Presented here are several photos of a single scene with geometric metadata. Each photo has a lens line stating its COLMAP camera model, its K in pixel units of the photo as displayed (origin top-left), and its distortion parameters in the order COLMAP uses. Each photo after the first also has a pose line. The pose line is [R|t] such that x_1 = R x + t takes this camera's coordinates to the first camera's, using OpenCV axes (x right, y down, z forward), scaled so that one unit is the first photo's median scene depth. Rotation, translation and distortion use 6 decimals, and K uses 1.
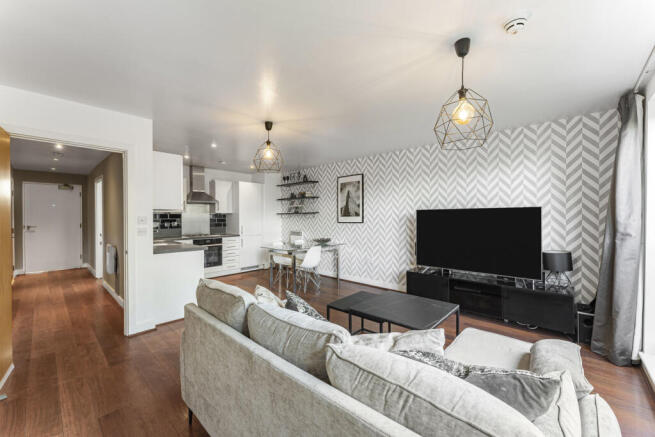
lens RADIAL K [[263.9, 0, 327.5], [0, 263.9, 218.5], [0, 0, 1]] dist [0.000443, 0.000023]
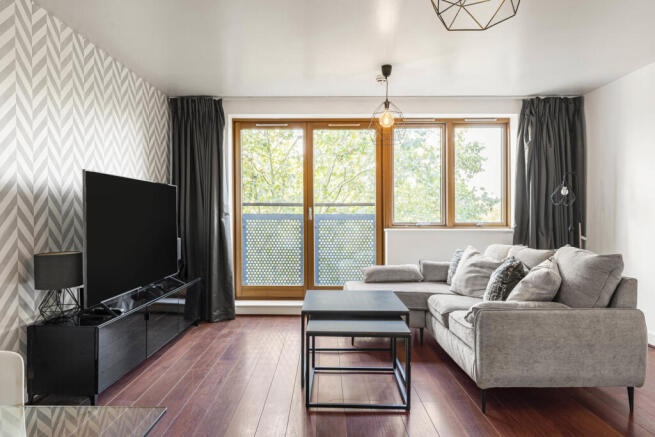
lens RADIAL K [[418.3, 0, 327.5], [0, 418.3, 218.5], [0, 0, 1]] dist [0.004562, 0.000984]
pose [[-0.670038, 0.005119, 0.742309, -0.304650], [0.016807, 0.999825, 0.008275, 0.033596], [-0.742137, 0.018021, -0.670006, 0.911093]]
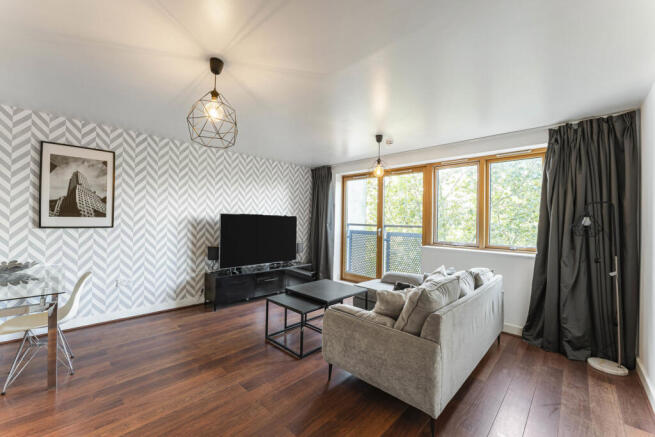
lens RADIAL K [[260.7, 0, 327.5], [0, 260.7, 218.5], [0, 0, 1]] dist [-0.000539, -0.000020]
pose [[0.023190, 0.020699, 0.999517, -0.496482], [-0.008833, 0.999751, -0.020498, 0.003282], [-0.999692, -0.008354, 0.023367, 0.456734]]
